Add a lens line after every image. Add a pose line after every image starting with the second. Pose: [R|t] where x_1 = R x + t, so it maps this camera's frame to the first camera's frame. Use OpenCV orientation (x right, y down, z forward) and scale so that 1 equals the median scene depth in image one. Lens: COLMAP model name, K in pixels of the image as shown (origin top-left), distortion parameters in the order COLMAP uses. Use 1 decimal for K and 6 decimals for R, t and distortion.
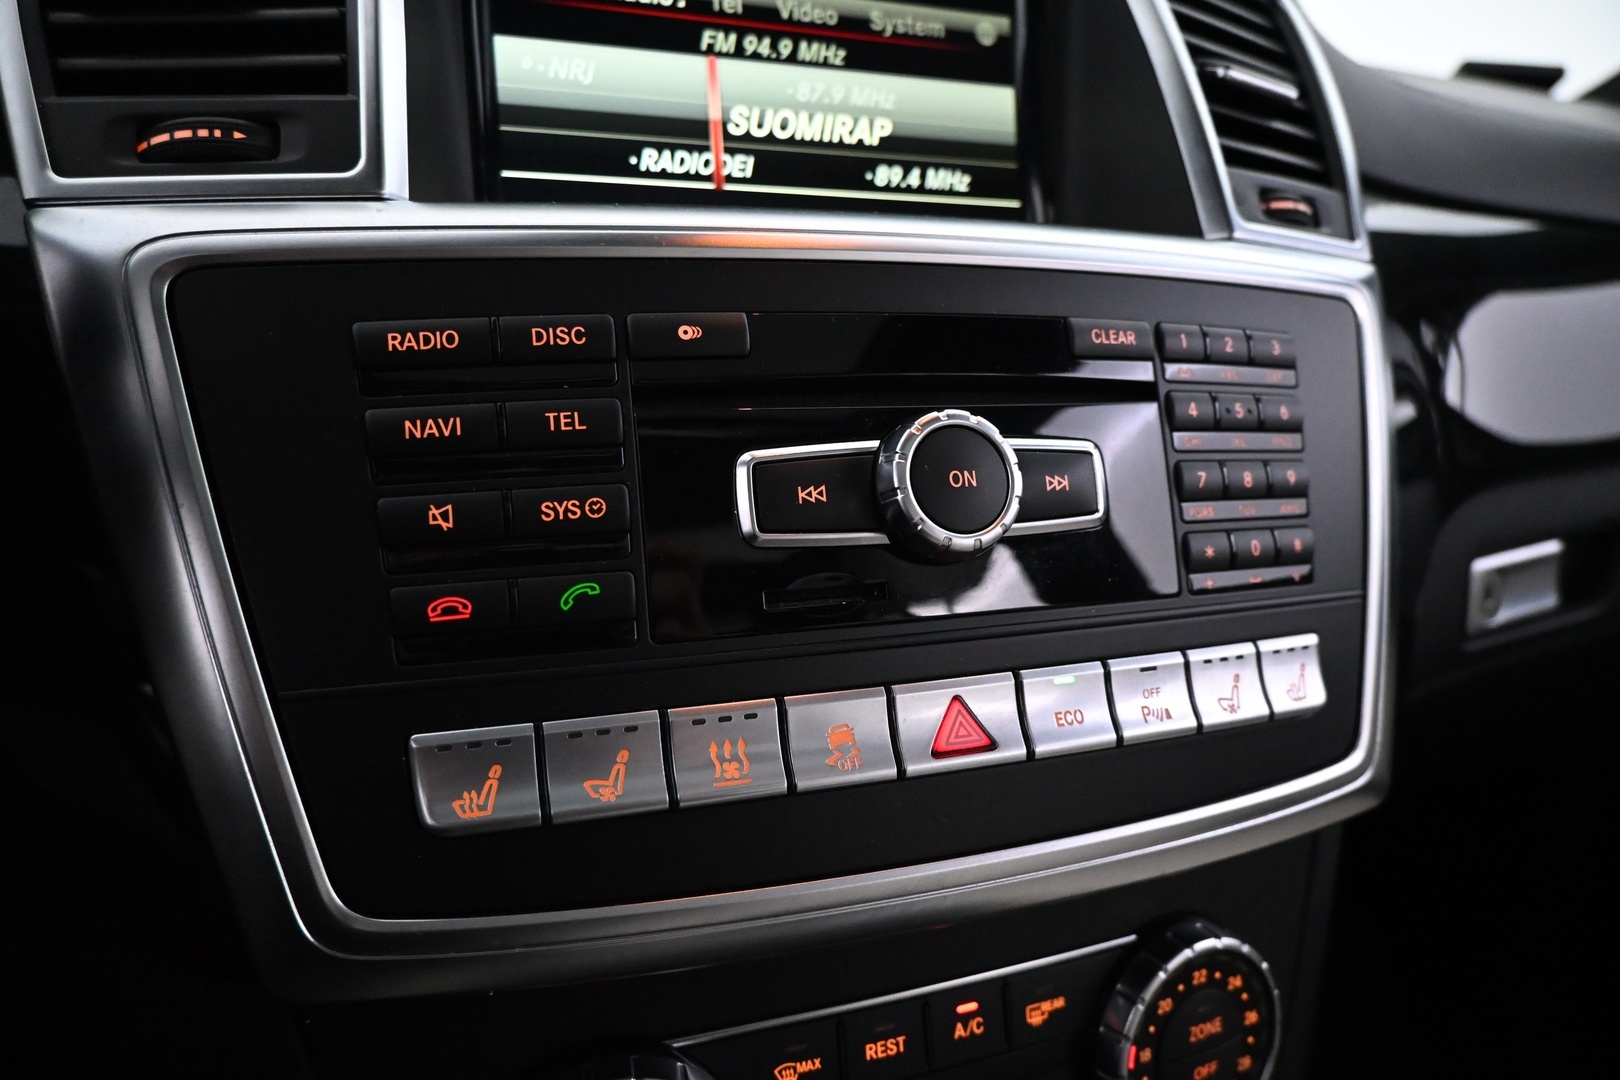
lens RADIAL K [[1113.2, 0, 810.0], [0, 1113.2, 540.0], [0, 0, 1]] dist [0.001693, 0.003042]
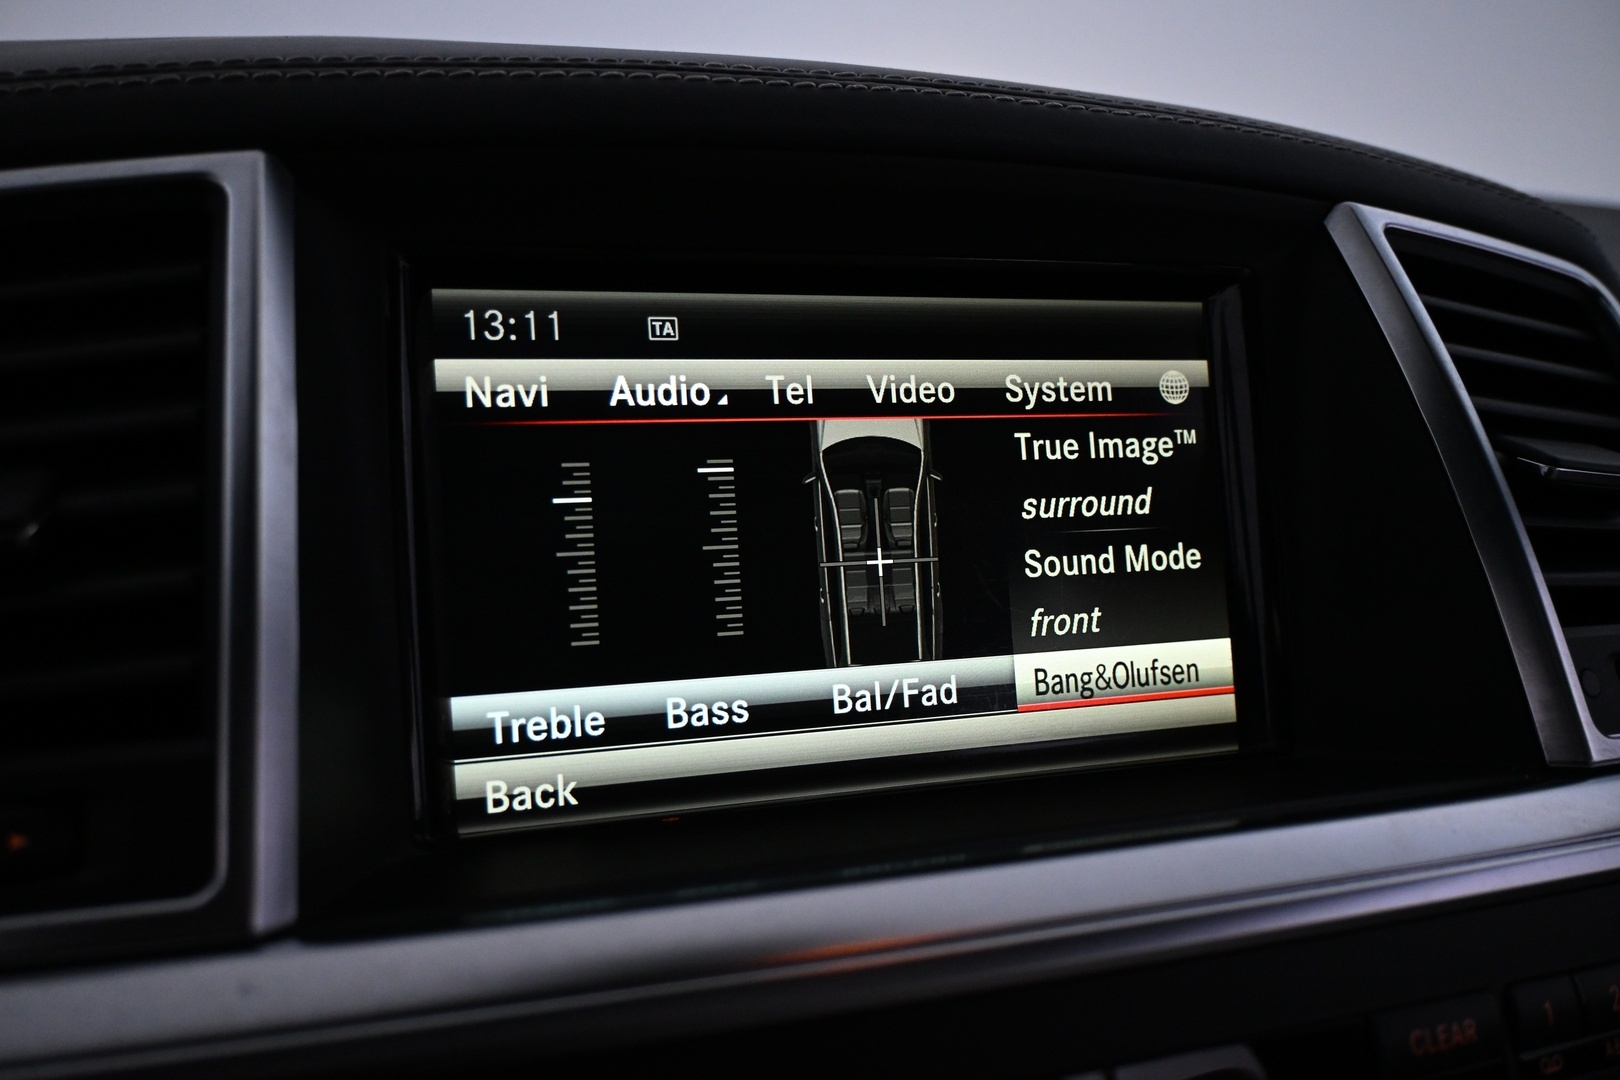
lens RADIAL K [[1432.0, 0, 810.0], [0, 1432.0, 540.0], [0, 0, 1]] dist [0.000359, -0.009383]
pose [[0.999669, -0.008744, -0.024214, -0.043976], [0.007058, 0.997603, -0.068841, -0.336917], [0.024758, 0.068647, 0.997334, 0.161143]]
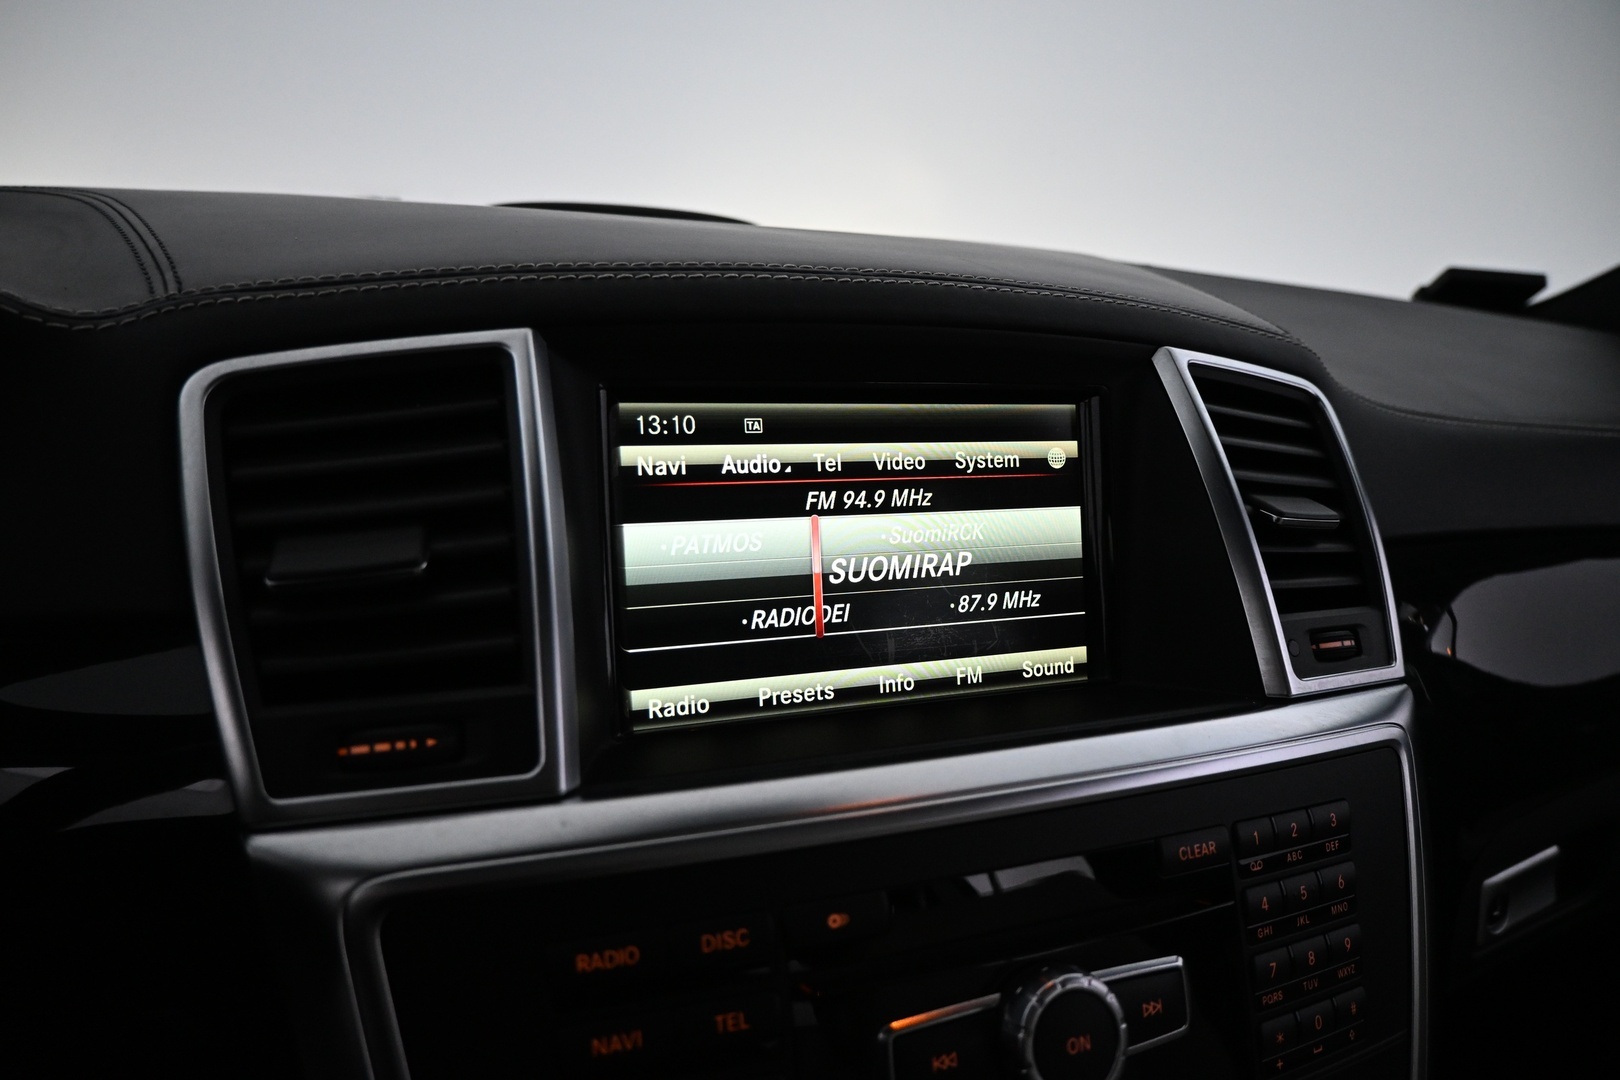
lens RADIAL K [[1113.2, 0, 810.0], [0, 1113.2, 540.0], [0, 0, 1]] dist [0.001693, 0.003042]
pose [[0.999426, 0.012072, 0.031650, -0.126307], [-0.011830, 0.999899, -0.007821, -0.400396], [-0.031742, 0.007442, 0.999468, -0.079976]]
